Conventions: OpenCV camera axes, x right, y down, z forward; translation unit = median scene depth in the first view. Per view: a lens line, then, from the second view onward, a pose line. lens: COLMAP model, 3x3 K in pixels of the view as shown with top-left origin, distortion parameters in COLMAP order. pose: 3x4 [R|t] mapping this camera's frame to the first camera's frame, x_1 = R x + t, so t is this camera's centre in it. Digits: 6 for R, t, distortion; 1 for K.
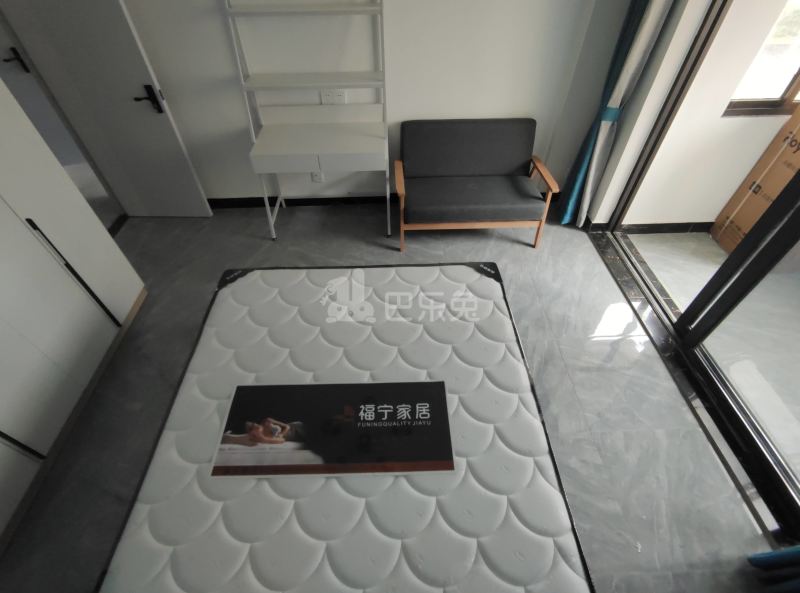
lens RADIAL K [[387.6, 0, 395.9], [0, 387.6, 295.1], [0, 0, 1]] dist [0.002034, -0.001142]
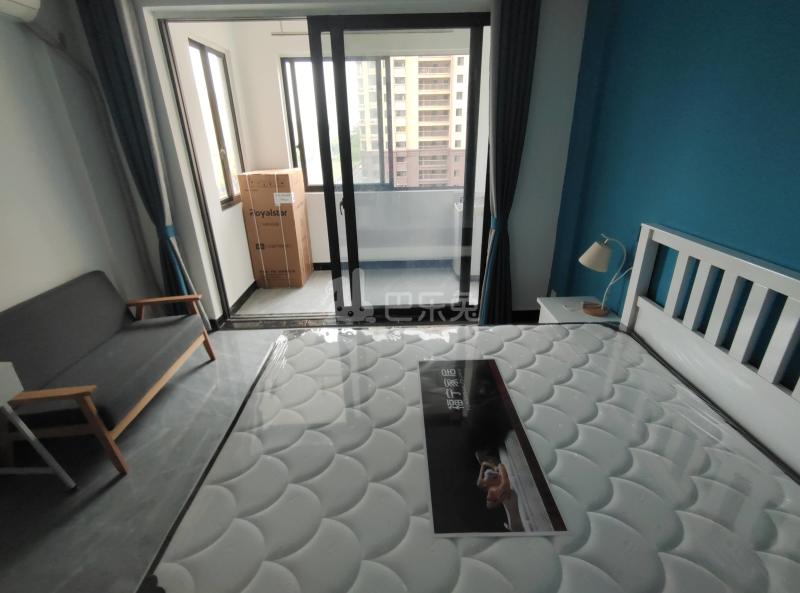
lens RADIAL K [[387.6, 0, 399.6], [0, 387.6, 296.6], [0, 0, 1]] dist [0.002034, -0.001142]
pose [[0.016998, -0.386852, 0.921985, -0.544349], [0.743595, 0.621338, 0.246995, -0.139126], [-0.668414, 0.681385, 0.298223, 0.364078]]
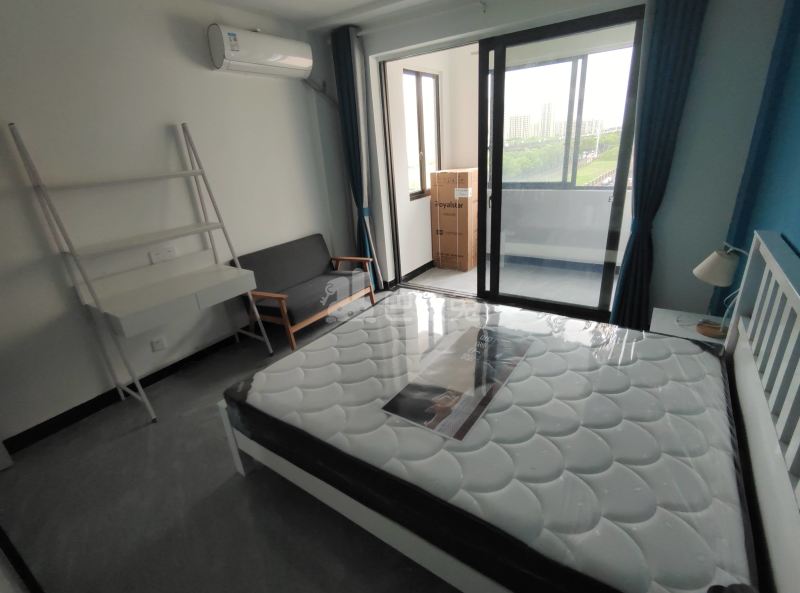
lens RADIAL K [[387.6, 0, 398.9], [0, 387.6, 295.8], [0, 0, 1]] dist [0.002034, -0.001142]
pose [[0.586950, -0.325714, 0.741216, -0.643734], [0.630629, 0.758067, -0.166259, 0.131898], [-0.507738, 0.565018, 0.650352, 0.114492]]
